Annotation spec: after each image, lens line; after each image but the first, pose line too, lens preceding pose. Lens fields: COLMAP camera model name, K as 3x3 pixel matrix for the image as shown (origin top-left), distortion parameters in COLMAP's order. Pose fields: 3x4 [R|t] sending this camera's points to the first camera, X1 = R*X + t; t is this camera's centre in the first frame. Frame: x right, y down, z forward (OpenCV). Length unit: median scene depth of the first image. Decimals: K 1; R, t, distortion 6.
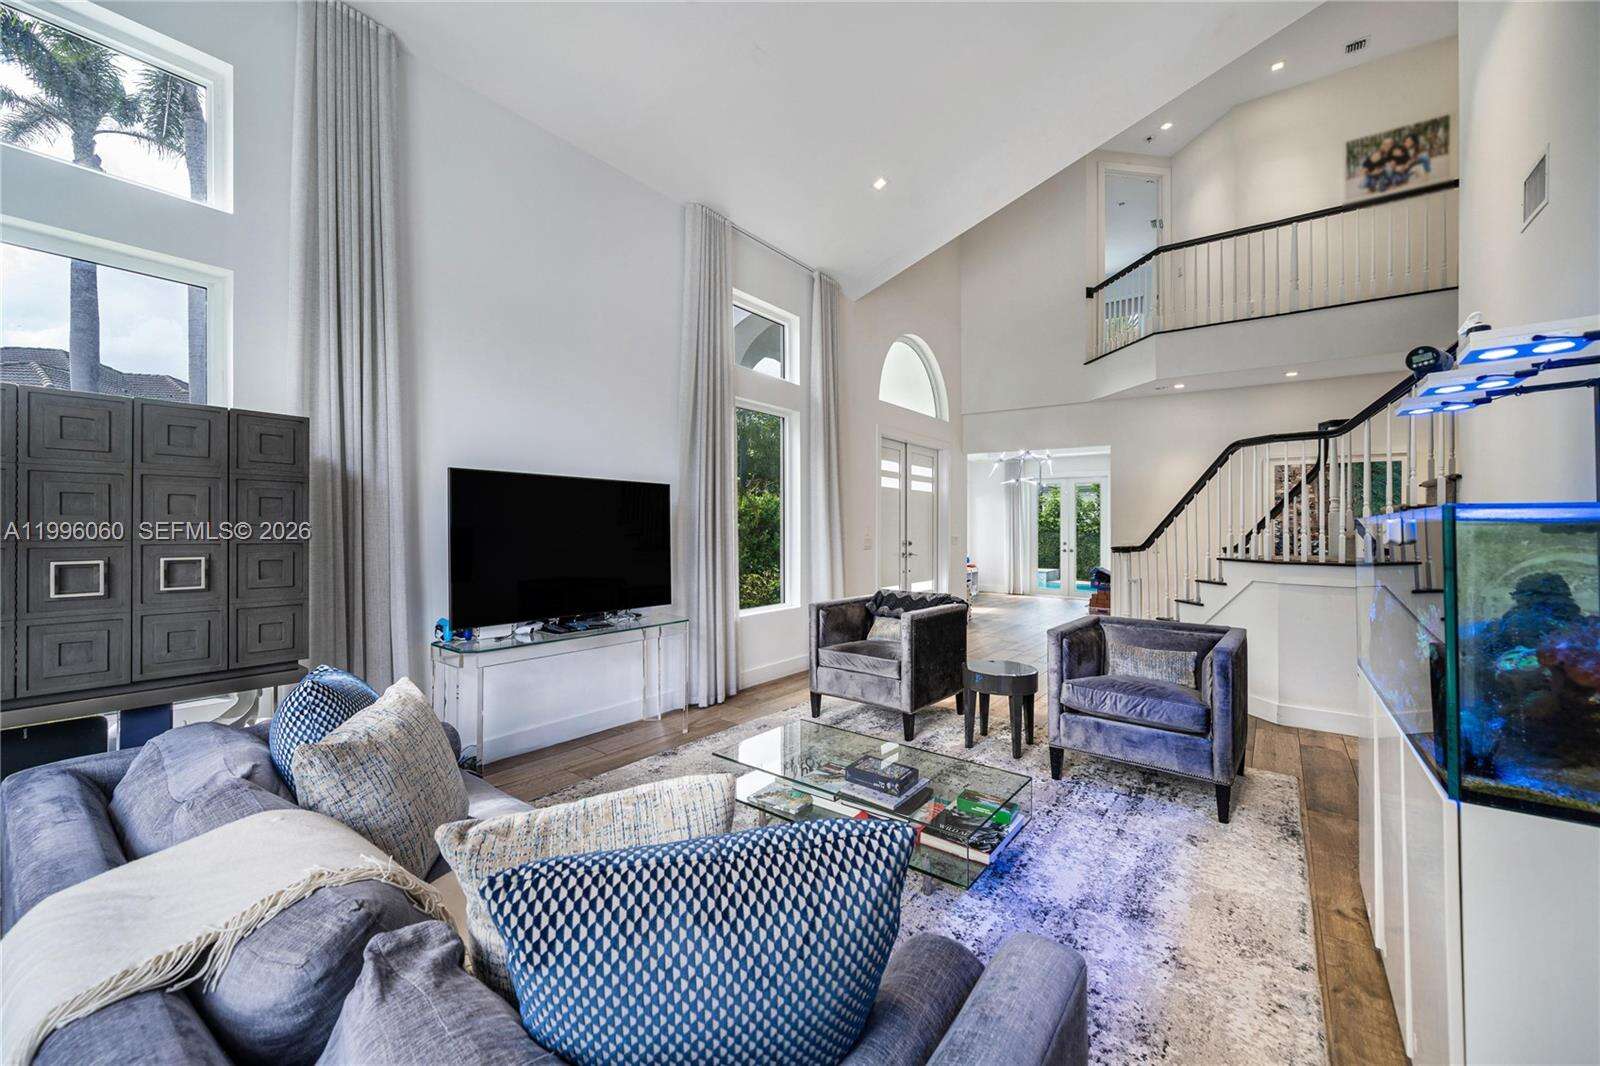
lens RADIAL K [[622.8, 0, 800.0], [0, 622.8, 533.0], [0, 0, 1]] dist [-0.000896, -0.000501]
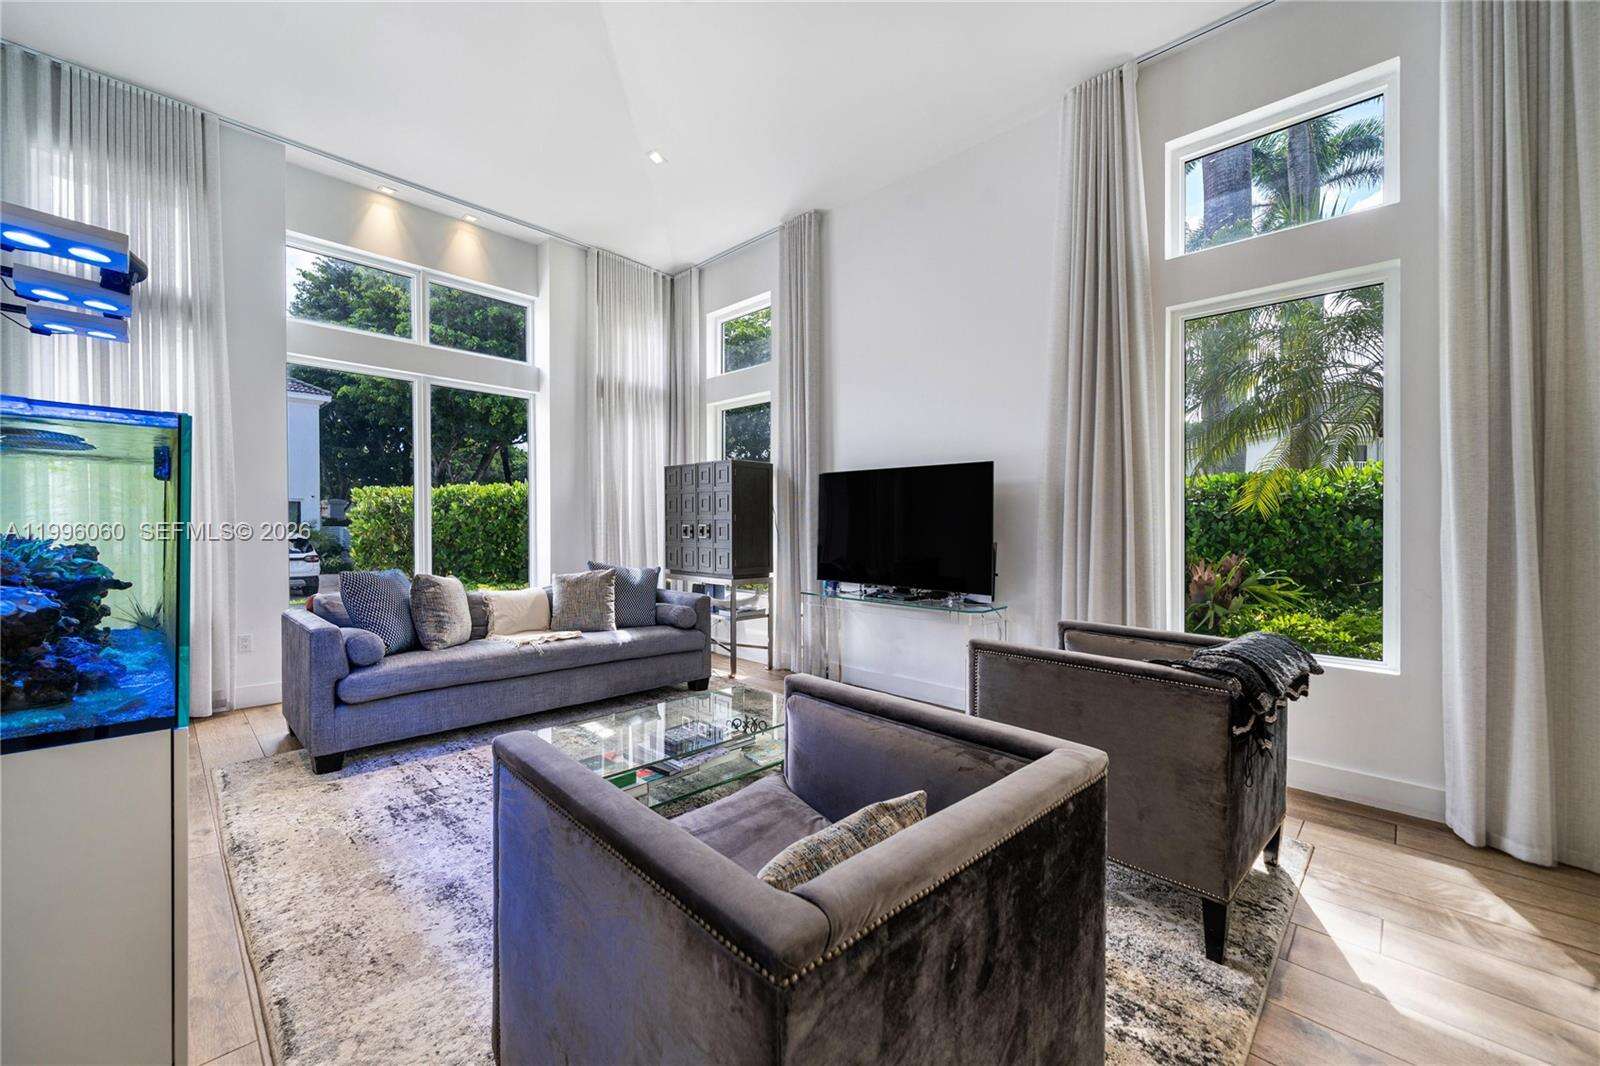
lens RADIAL K [[647.9, 0, 800.0], [0, 647.9, 533.0], [0, 0, 1]] dist [0.003269, 0.000361]
pose [[-0.125048, 0.003701, -0.992144, 0.650771], [-0.013697, 0.999891, 0.005456, 0.020433], [0.992056, 0.014271, -0.124983, 0.733433]]
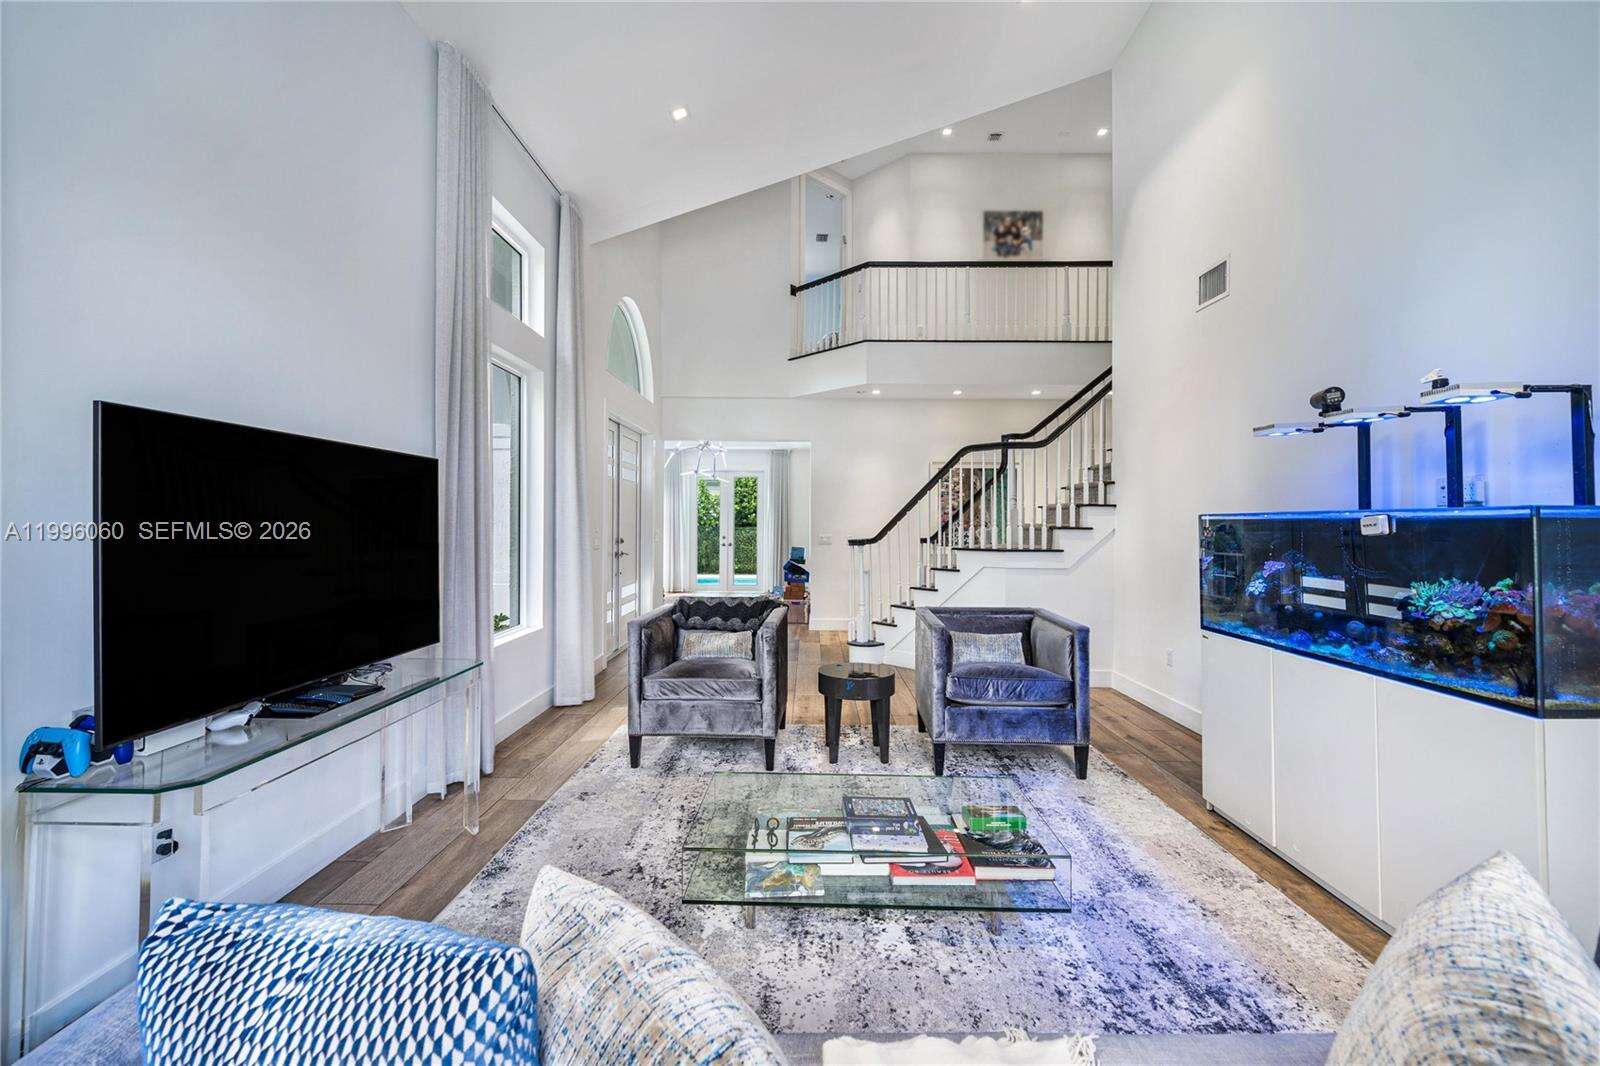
lens RADIAL K [[670.6, 0, 807.0], [0, 670.6, 520.6], [0, 0, 1]] dist [0.001521, 0.000254]
pose [[0.806919, -0.003909, 0.590650, -0.271337], [0.009611, 0.999933, -0.006514, -0.004493], [-0.590584, 0.010933, 0.806902, 0.176181]]
